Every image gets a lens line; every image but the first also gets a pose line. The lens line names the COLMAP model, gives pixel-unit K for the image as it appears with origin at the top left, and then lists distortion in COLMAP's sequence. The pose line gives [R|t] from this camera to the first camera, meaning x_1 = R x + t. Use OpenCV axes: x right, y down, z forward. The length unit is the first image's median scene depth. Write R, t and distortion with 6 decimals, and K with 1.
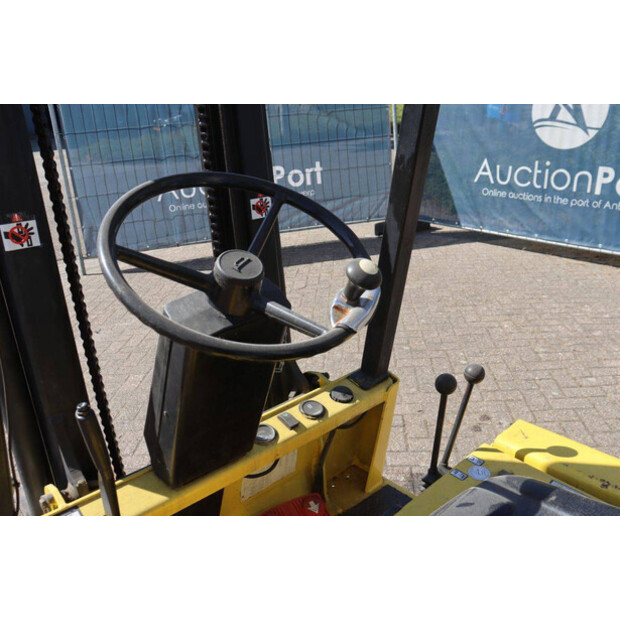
lens RADIAL K [[583.3, 0, 306.9], [0, 583.3, 311.2], [0, 0, 1]] dist [-0.080169, 0.000000]
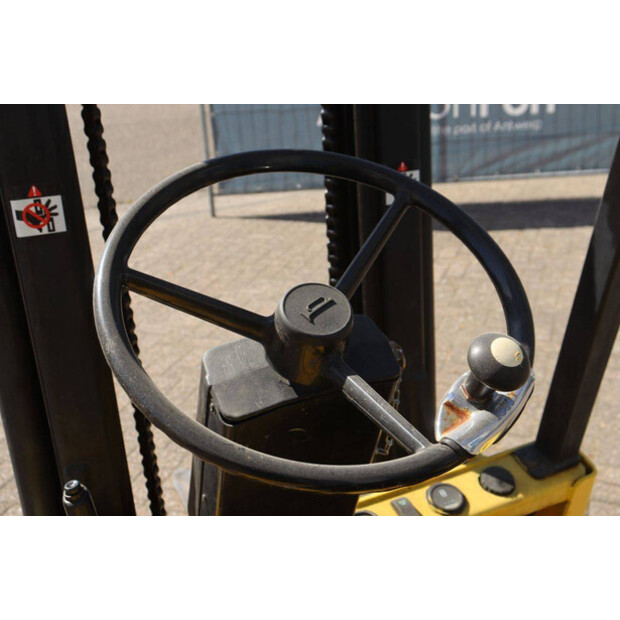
lens RADIAL K [[788.9, 0, 308.6], [0, 788.9, 309.4], [0, 0, 1]] dist [0.016690, 0.000000]
pose [[0.959218, 0.115739, -0.257885, 0.081113], [-0.102572, 0.992665, 0.063986, -0.106143], [0.263400, -0.034925, 0.964054, 0.124299]]
